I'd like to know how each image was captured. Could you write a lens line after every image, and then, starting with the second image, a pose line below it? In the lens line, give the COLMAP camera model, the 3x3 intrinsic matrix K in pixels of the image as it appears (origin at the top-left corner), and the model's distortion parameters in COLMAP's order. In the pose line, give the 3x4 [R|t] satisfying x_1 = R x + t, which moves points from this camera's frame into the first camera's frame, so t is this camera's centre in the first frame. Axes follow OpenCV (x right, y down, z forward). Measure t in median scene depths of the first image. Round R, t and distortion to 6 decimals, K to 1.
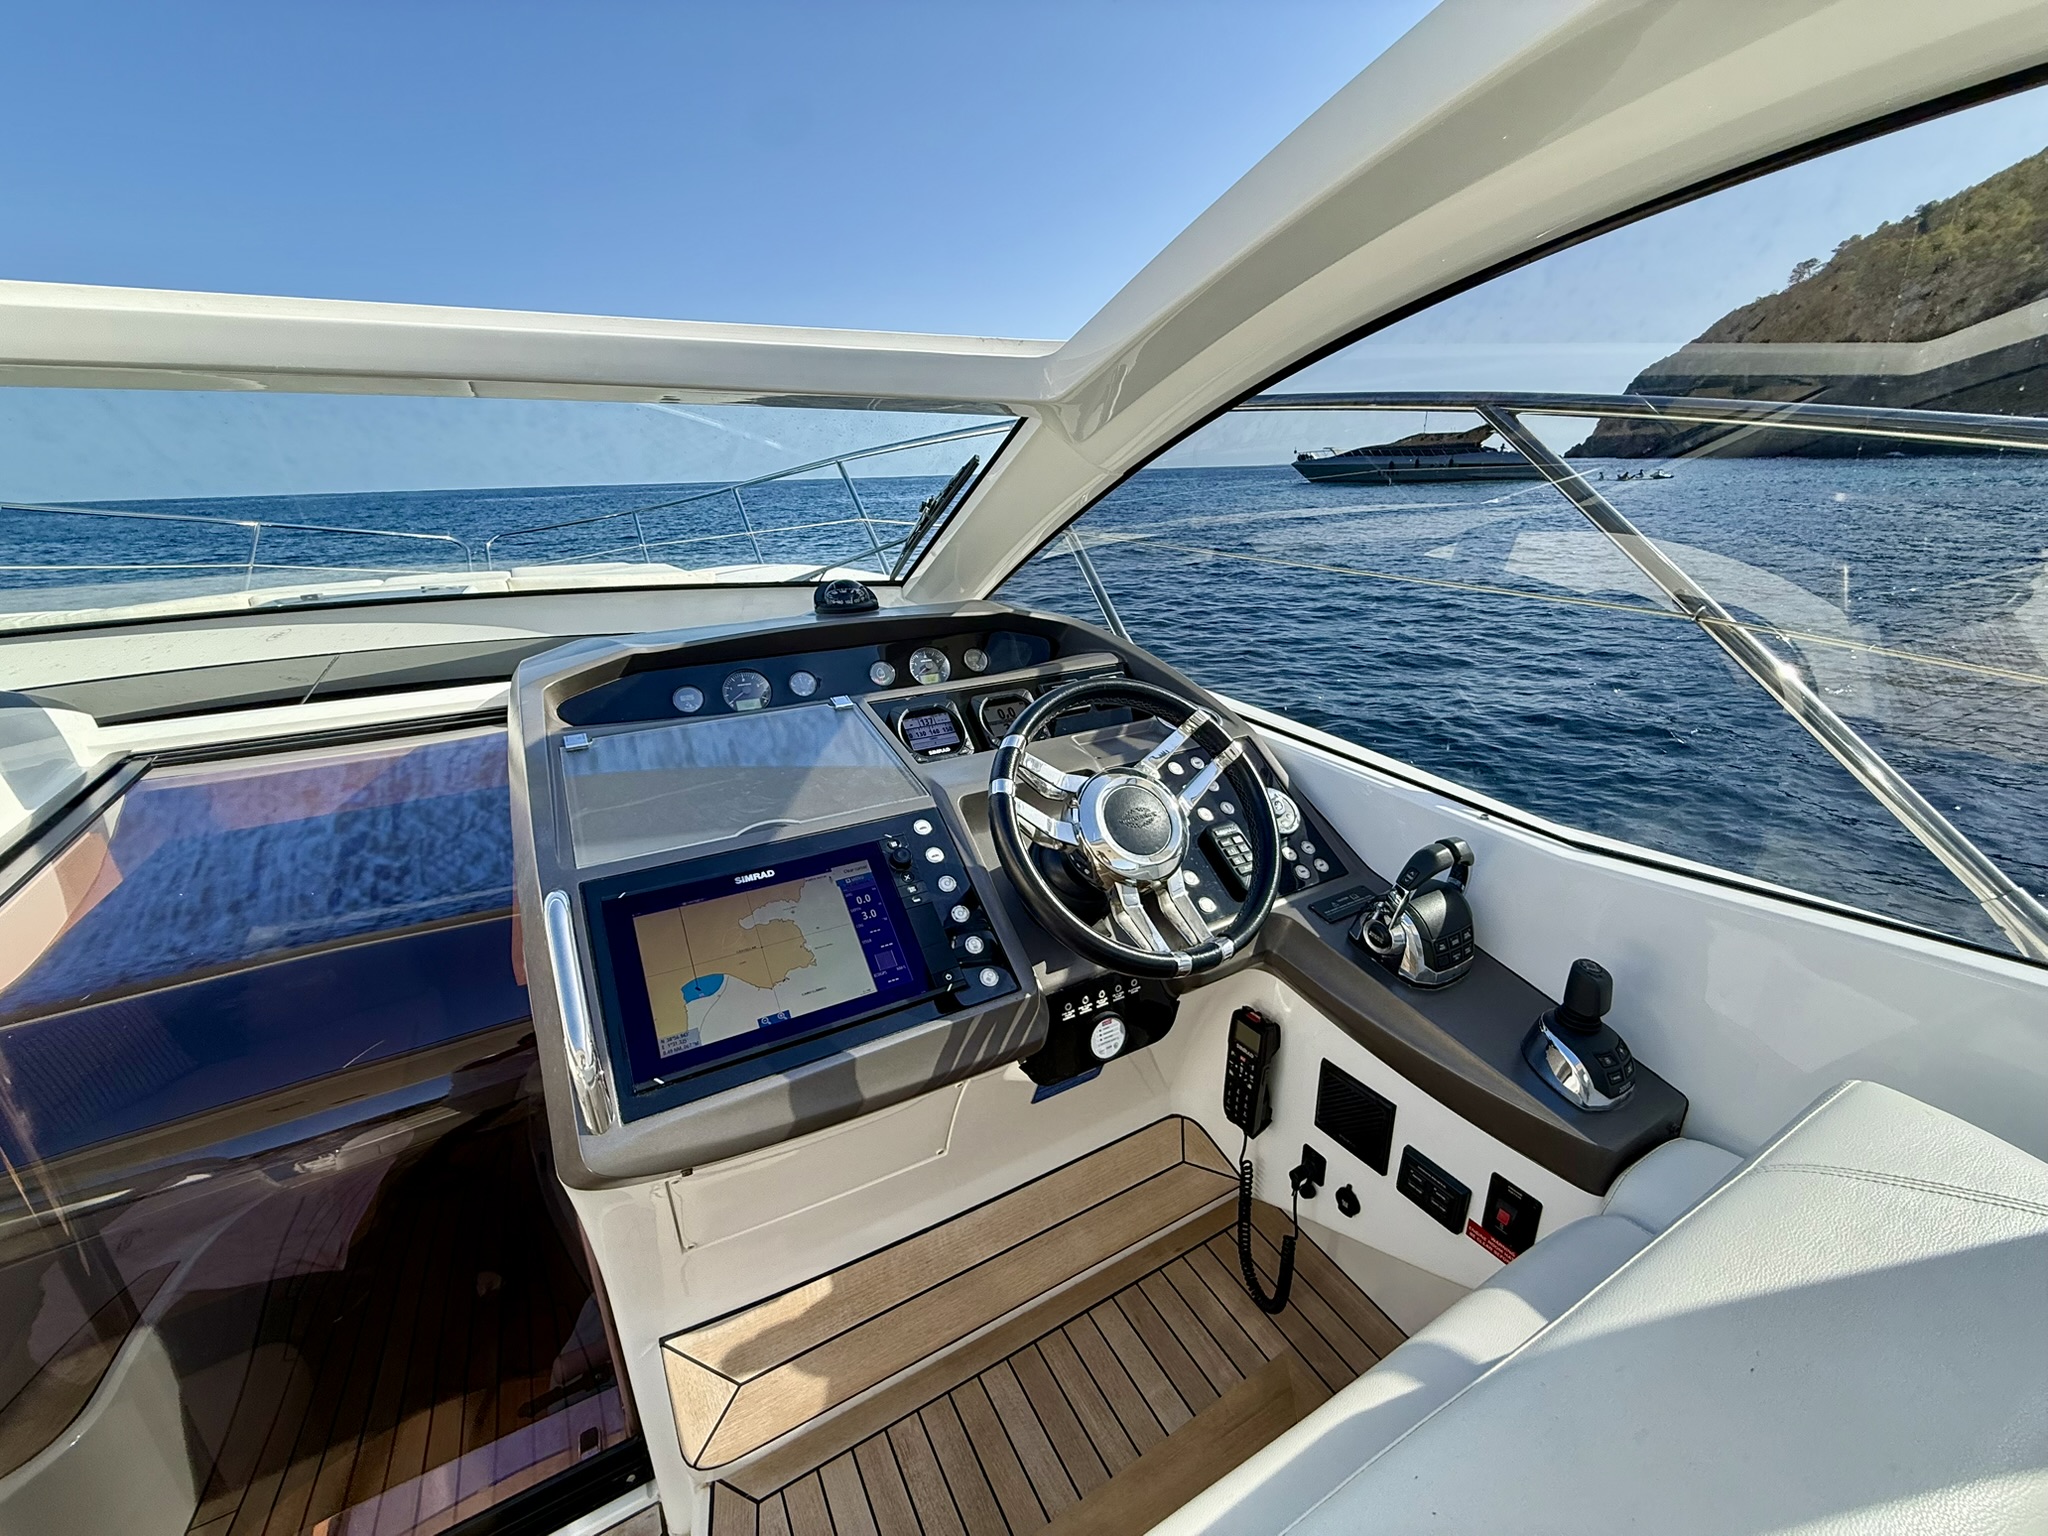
lens RADIAL K [[826.2, 0, 1026.1], [0, 826.2, 760.8], [0, 0, 1]] dist [-0.001881, 0.000173]
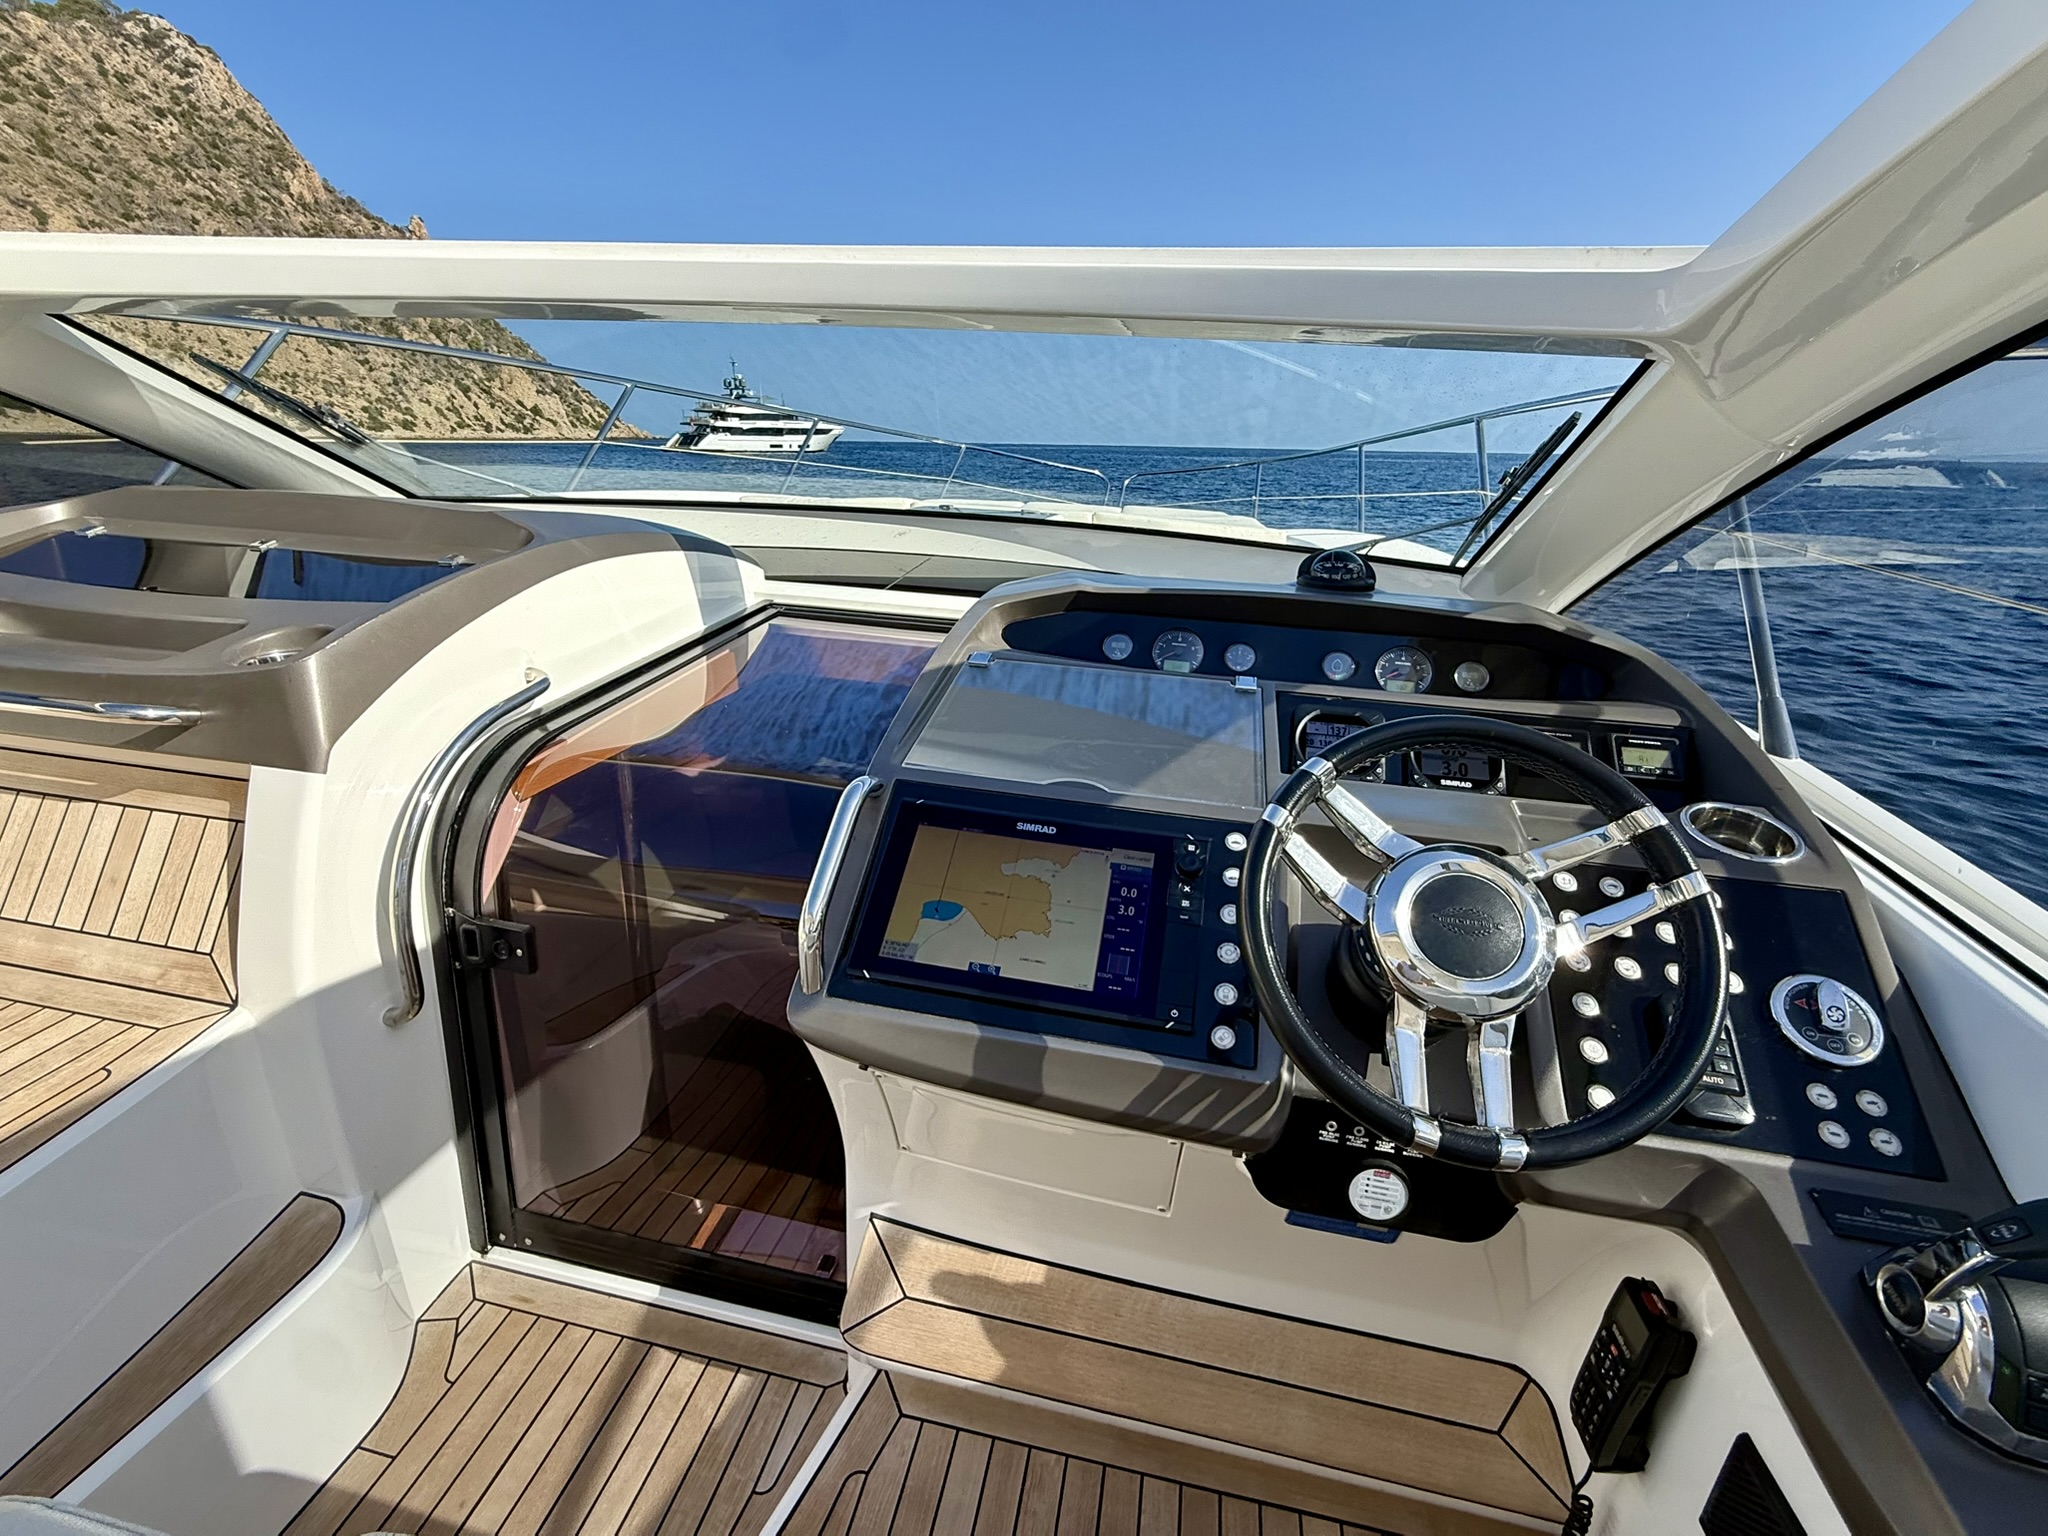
lens RADIAL K [[915.3, 0, 1016.6], [0, 915.3, 761.8], [0, 0, 1]] dist [0.001346, 0.000515]
pose [[0.748722, 0.277139, -0.602170, 0.226338], [-0.268706, 0.957318, 0.106488, -0.033605], [0.605980, 0.082077, 0.791234, 0.112582]]
